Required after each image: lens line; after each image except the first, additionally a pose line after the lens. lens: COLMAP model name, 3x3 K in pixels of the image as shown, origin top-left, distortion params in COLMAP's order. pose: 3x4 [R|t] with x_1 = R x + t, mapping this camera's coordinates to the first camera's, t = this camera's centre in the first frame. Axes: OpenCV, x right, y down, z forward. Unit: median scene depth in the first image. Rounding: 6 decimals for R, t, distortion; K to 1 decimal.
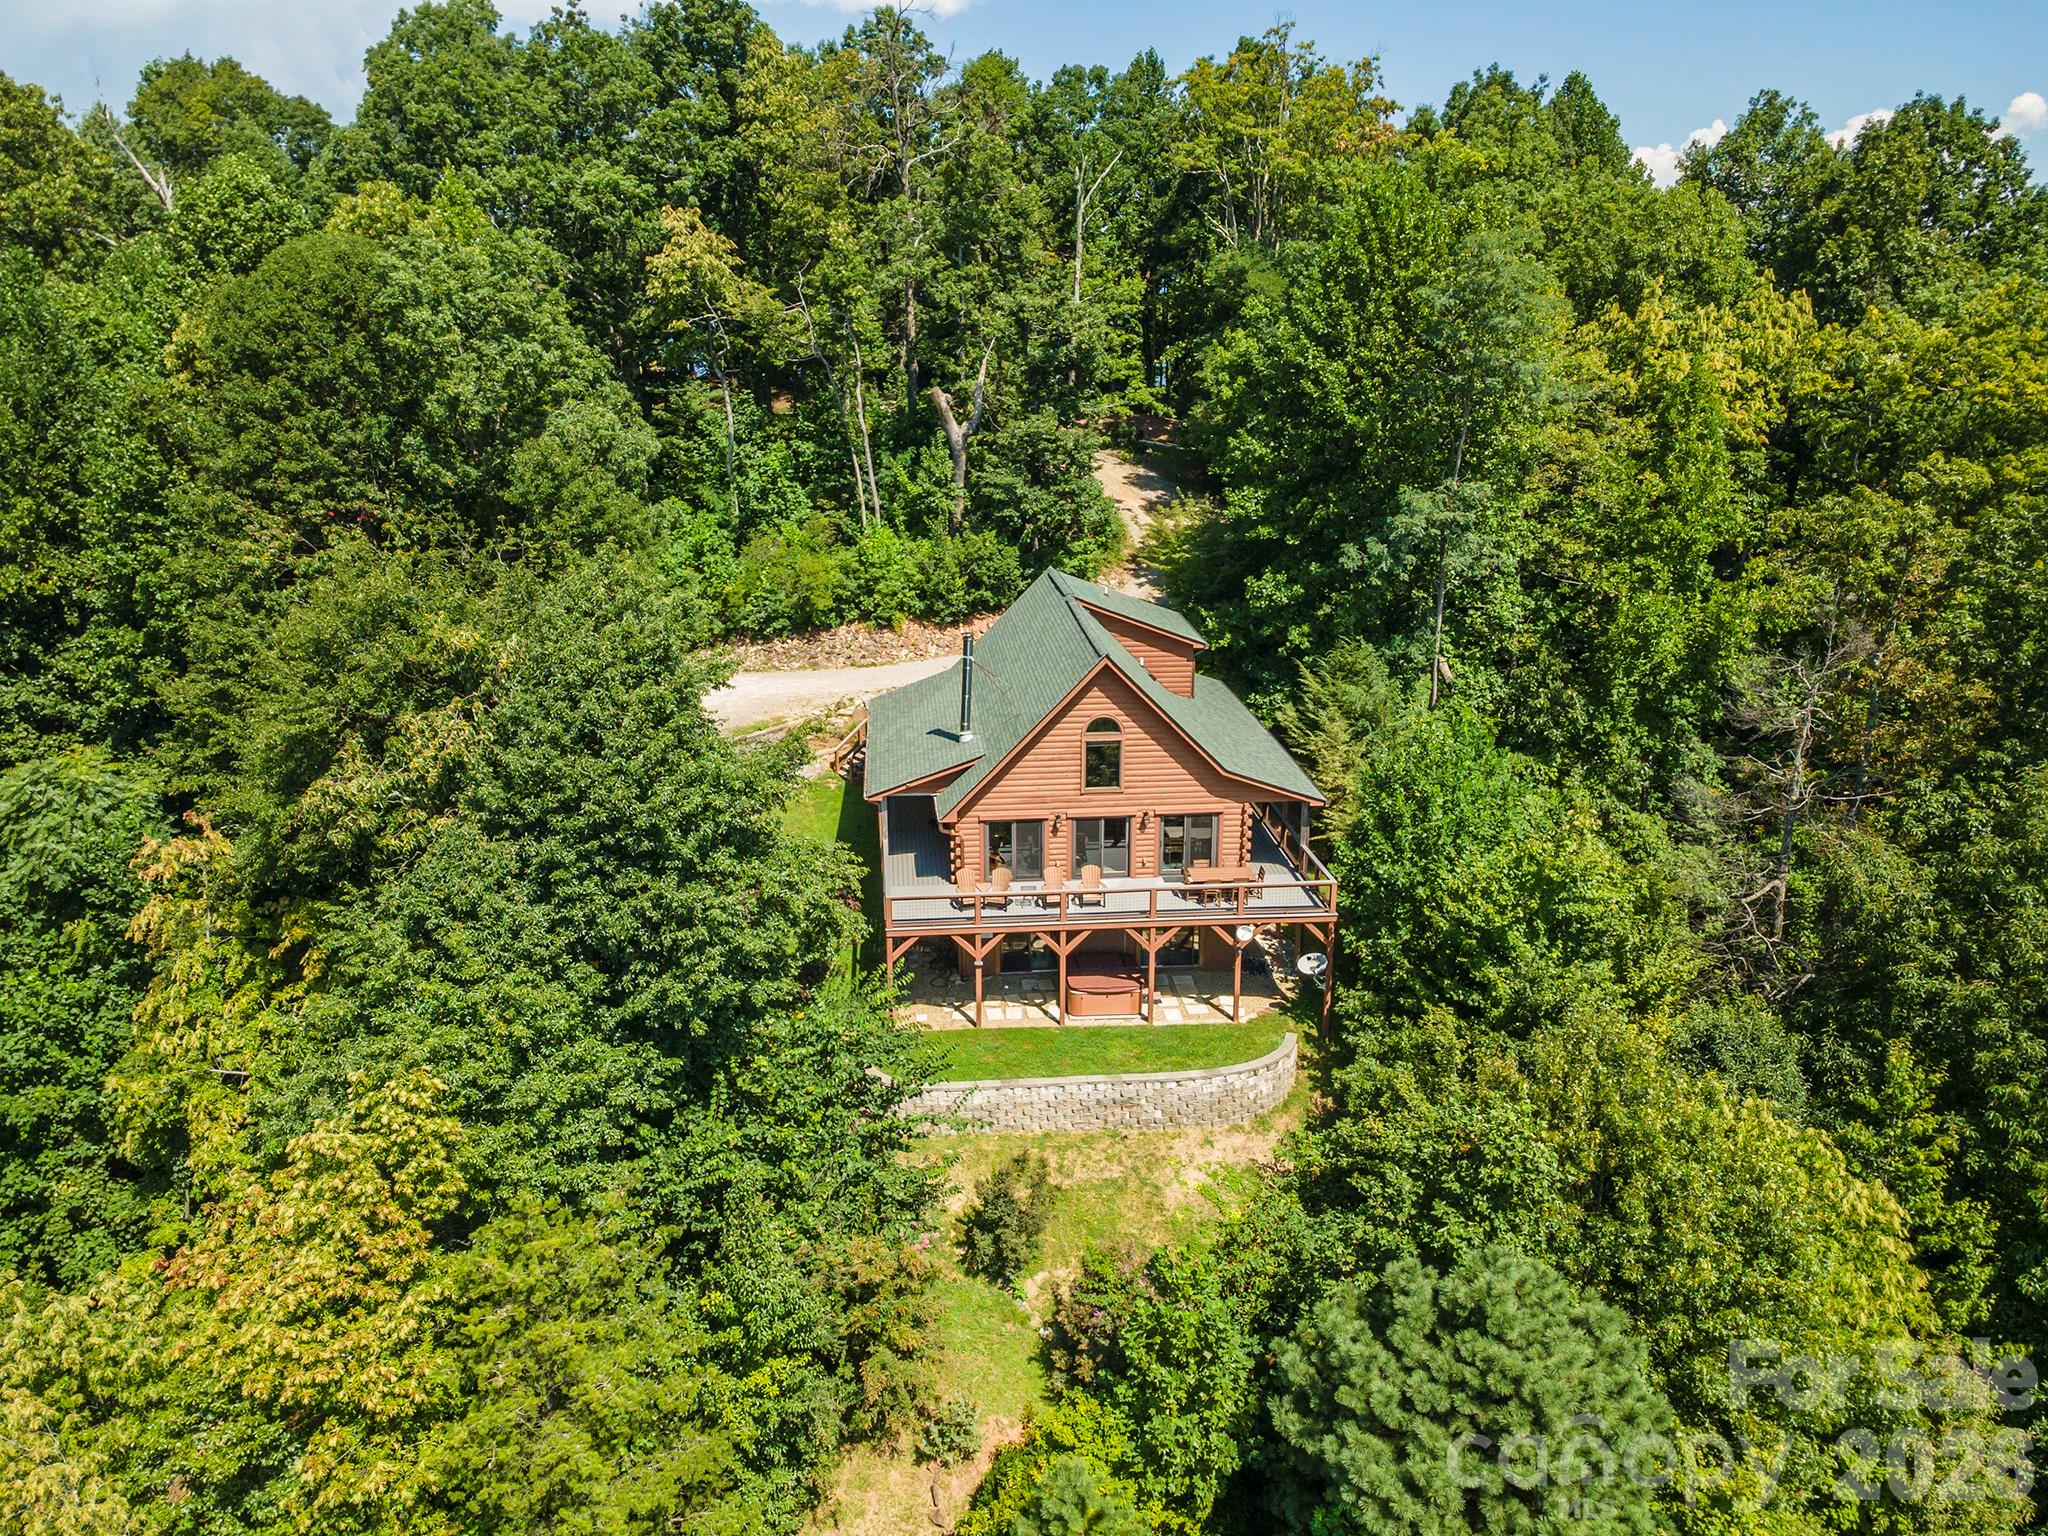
lens RADIAL K [[1487.9, 0, 1015.3], [0, 1487.9, 762.5], [0, 0, 1]] dist [0.060163, 0.002870]
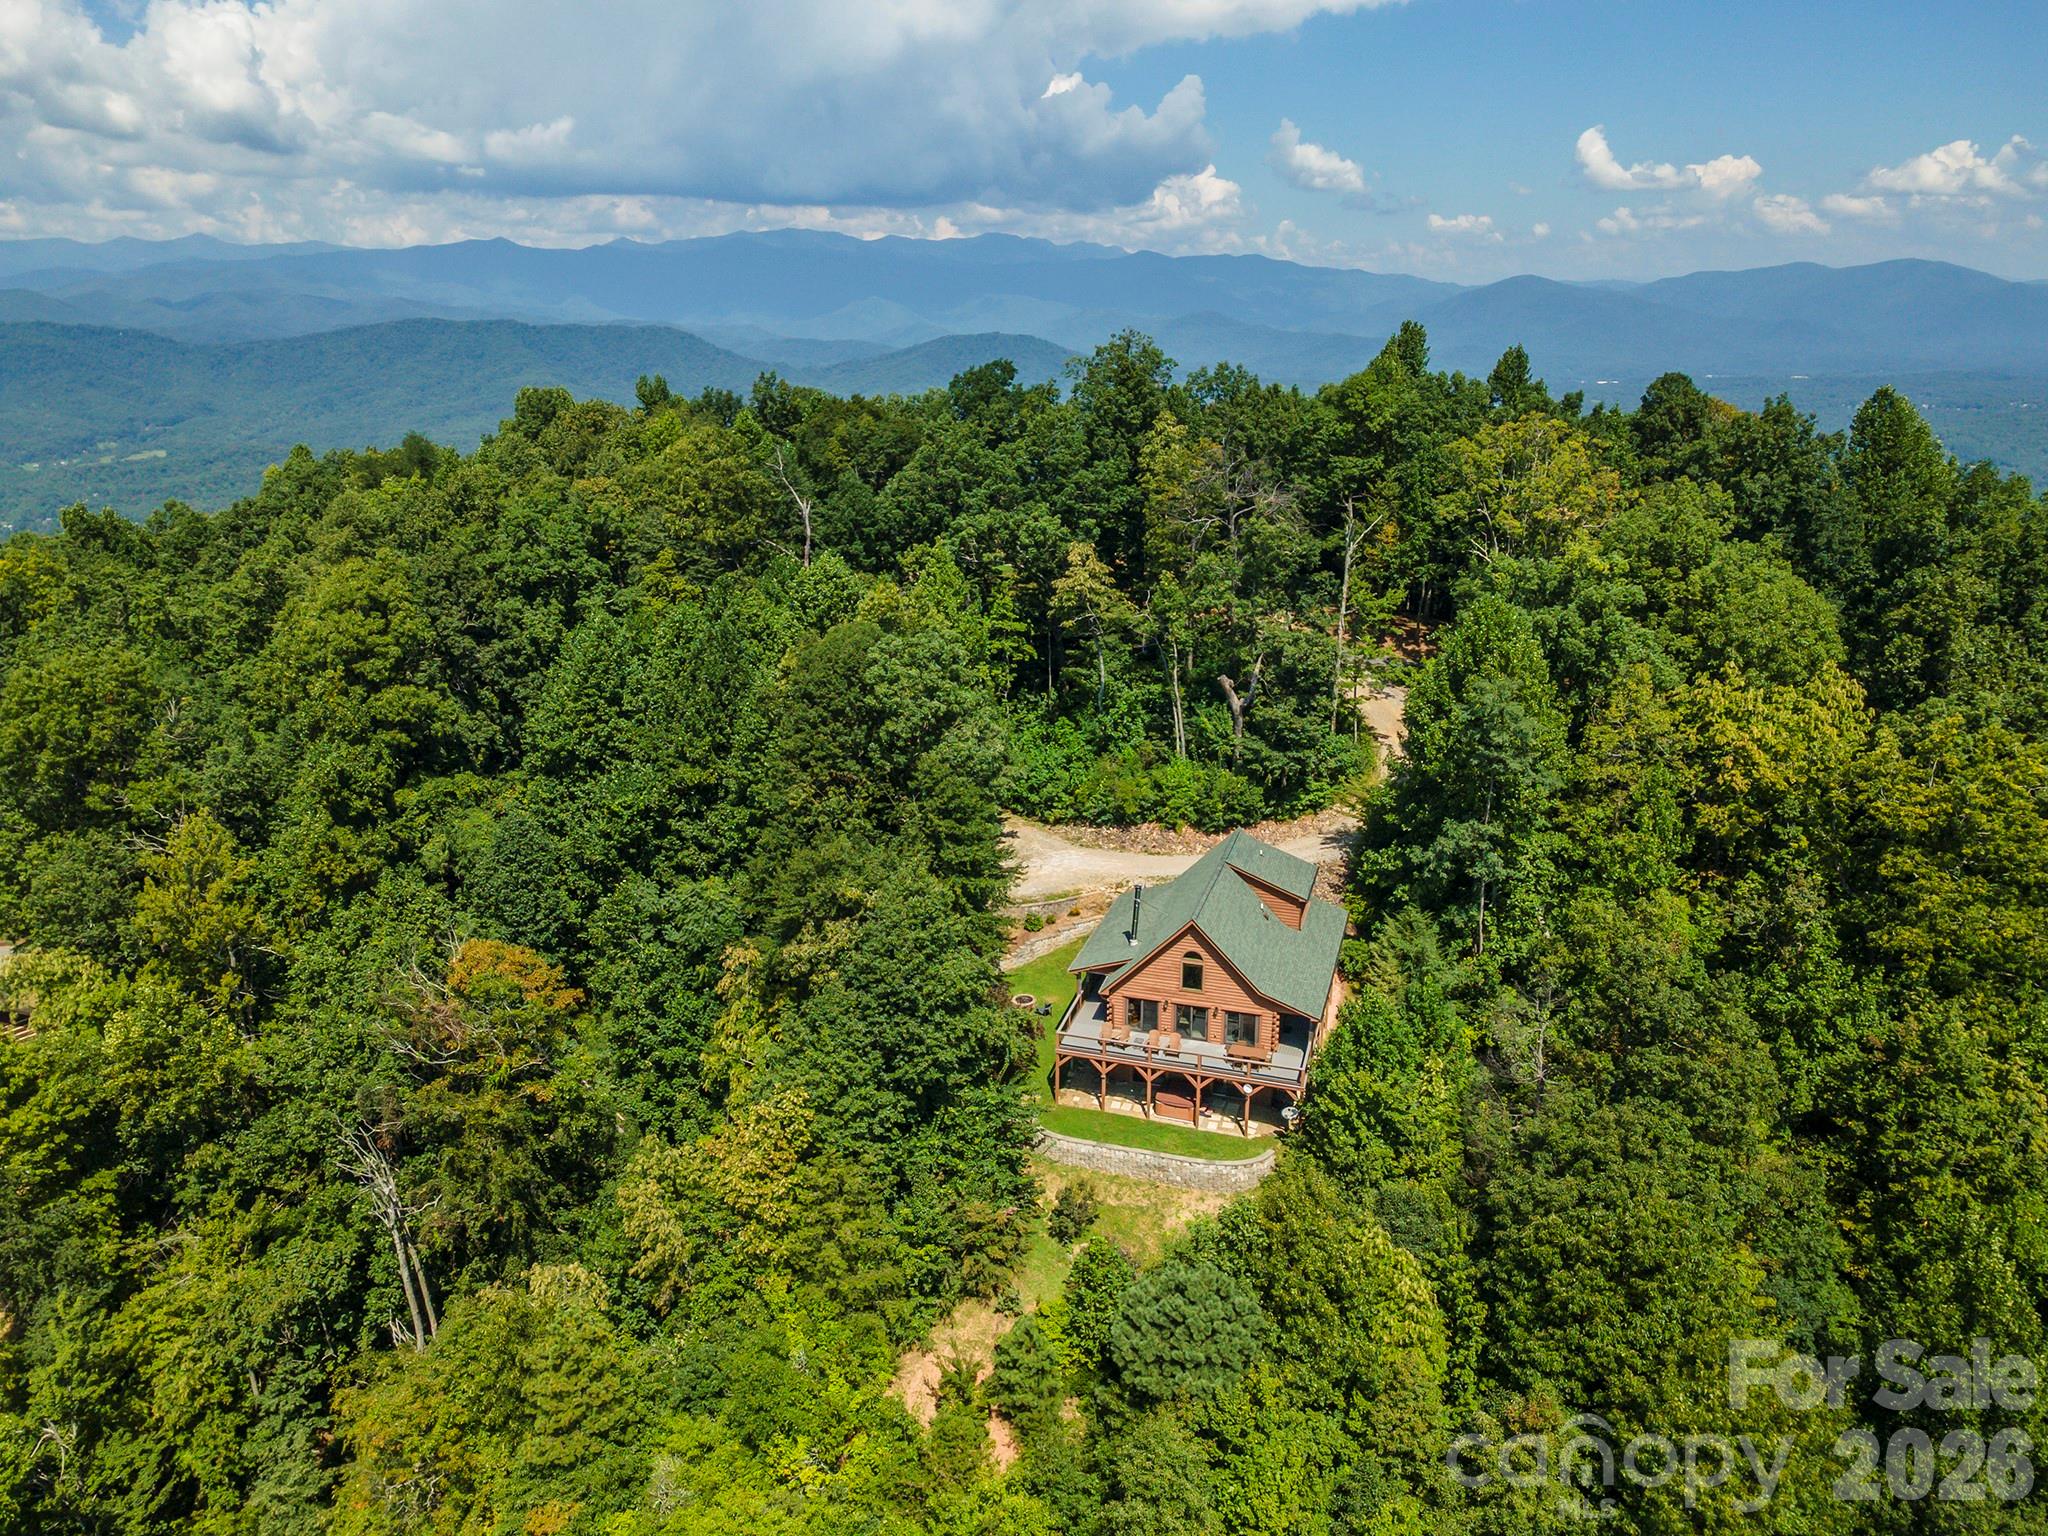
lens RADIAL K [[1483.6, 0, 1017.1], [0, 1483.6, 760.6], [0, 0, 1]] dist [0.039856, 0.034995]
pose [[0.924526, 0.114705, -0.363447, 0.486543], [-0.115984, 0.993081, 0.018382, -0.266603], [0.363041, 0.025159, 0.931434, -0.736991]]
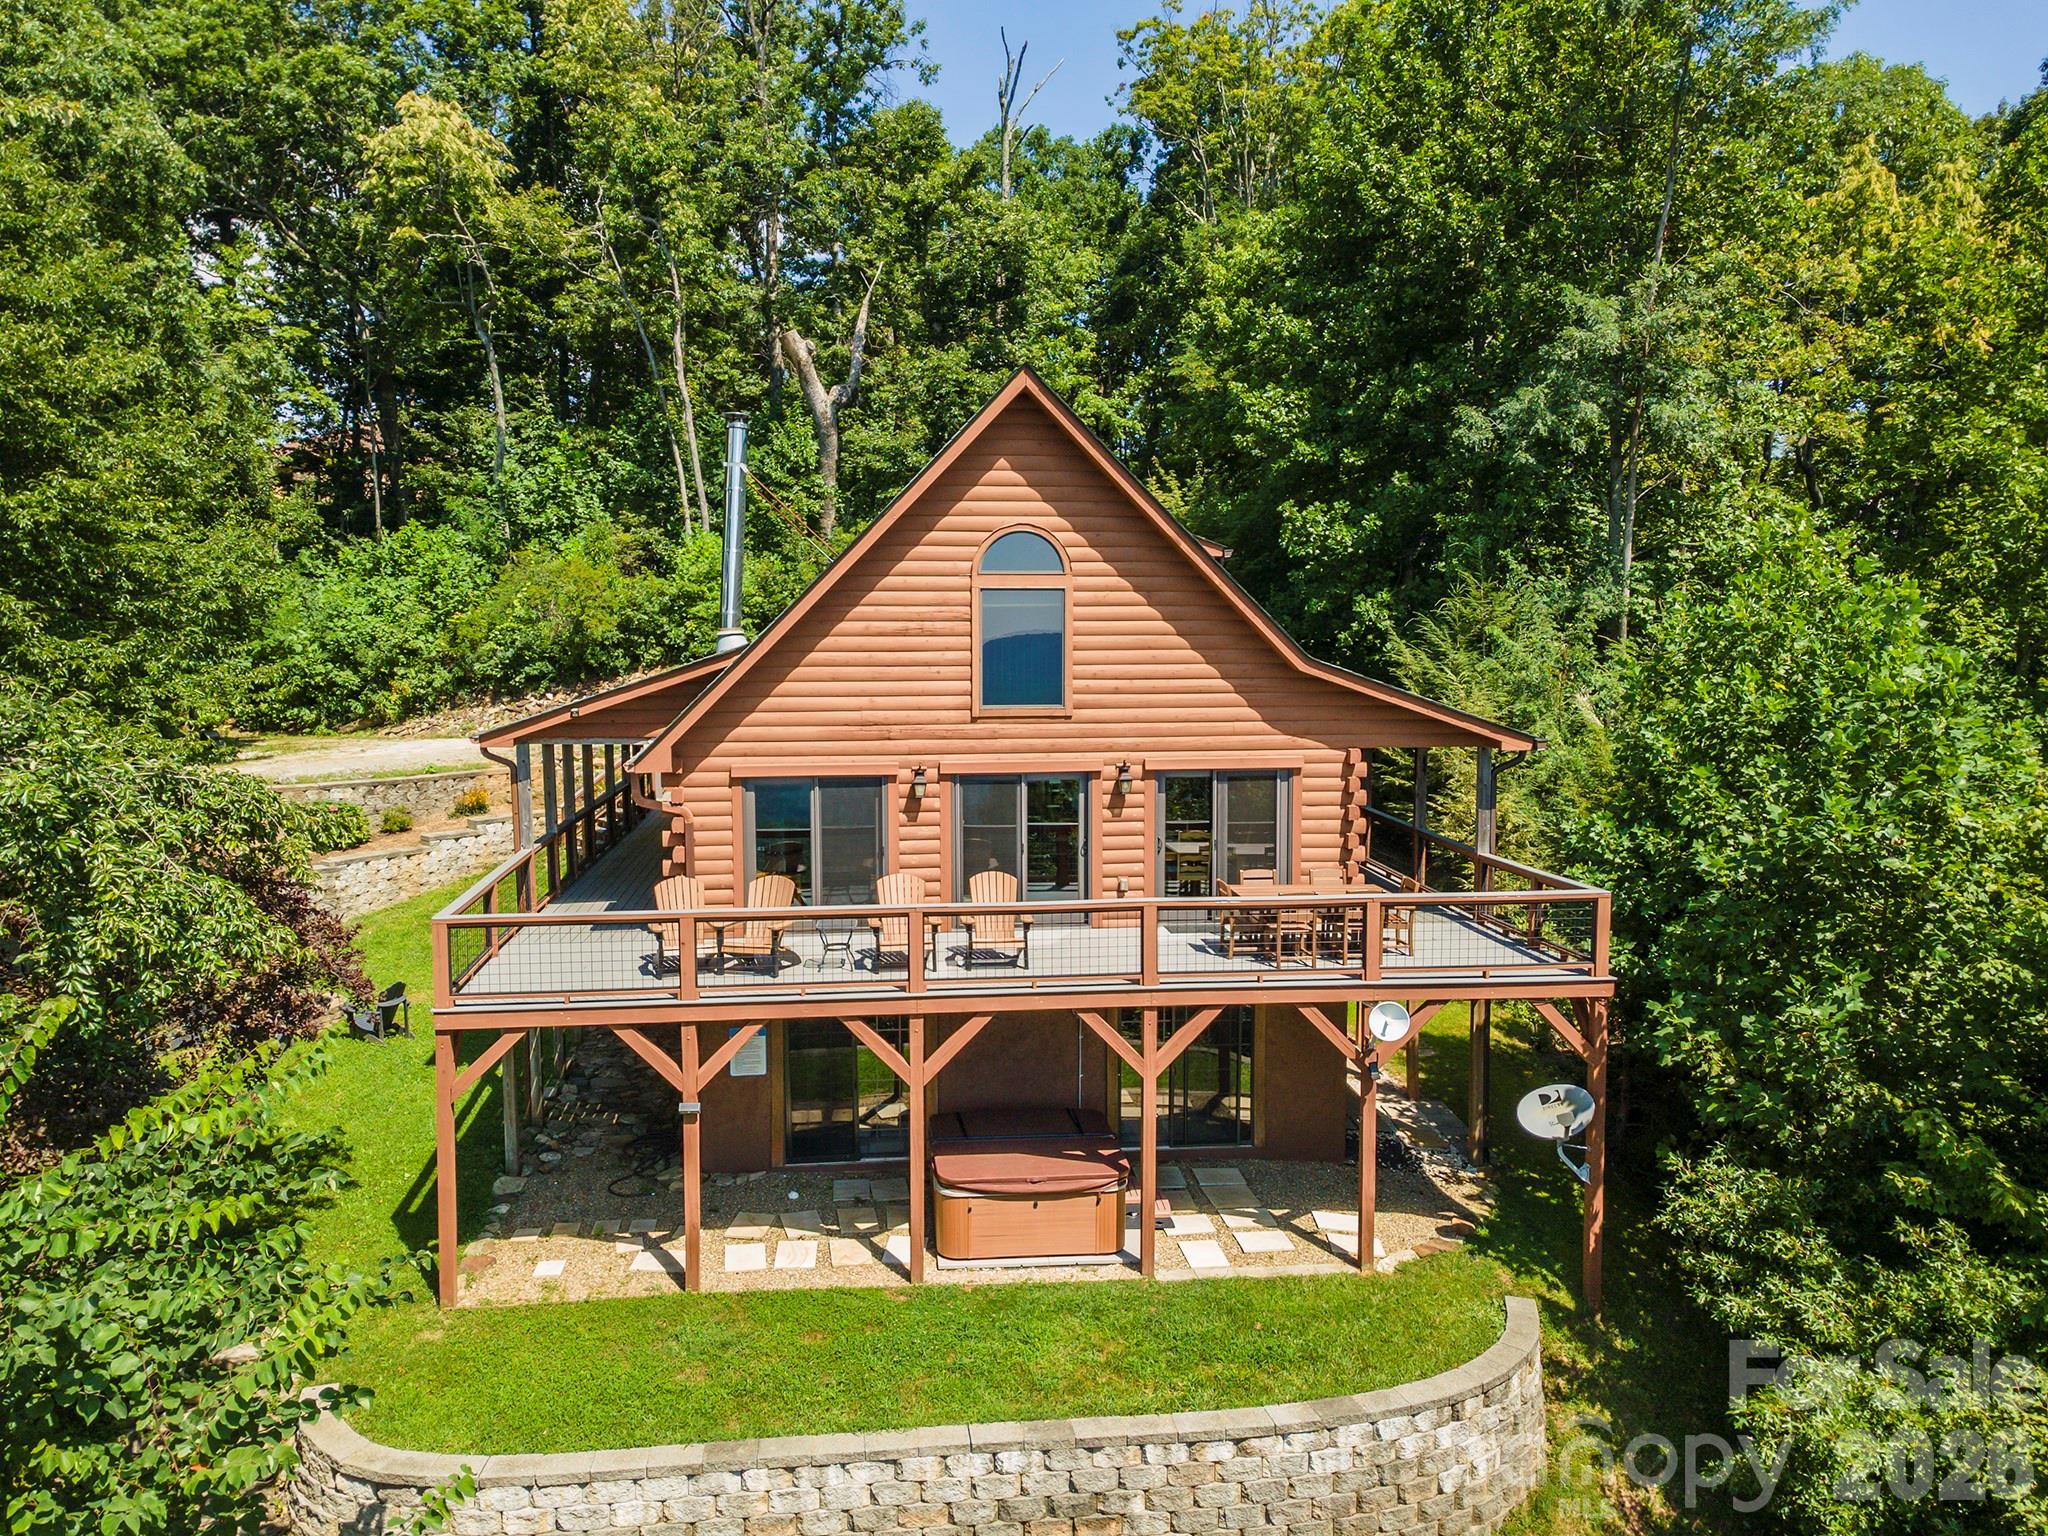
lens RADIAL K [[1493.0, 0, 1016.9], [0, 1493.0, 761.8], [0, 0, 1]] dist [0.034443, 0.000714]
pose [[0.999612, -0.000385, 0.027865, 0.046068], [0.006141, 0.978370, -0.206773, 0.125066], [-0.027182, 0.206864, 0.977992, 0.596160]]
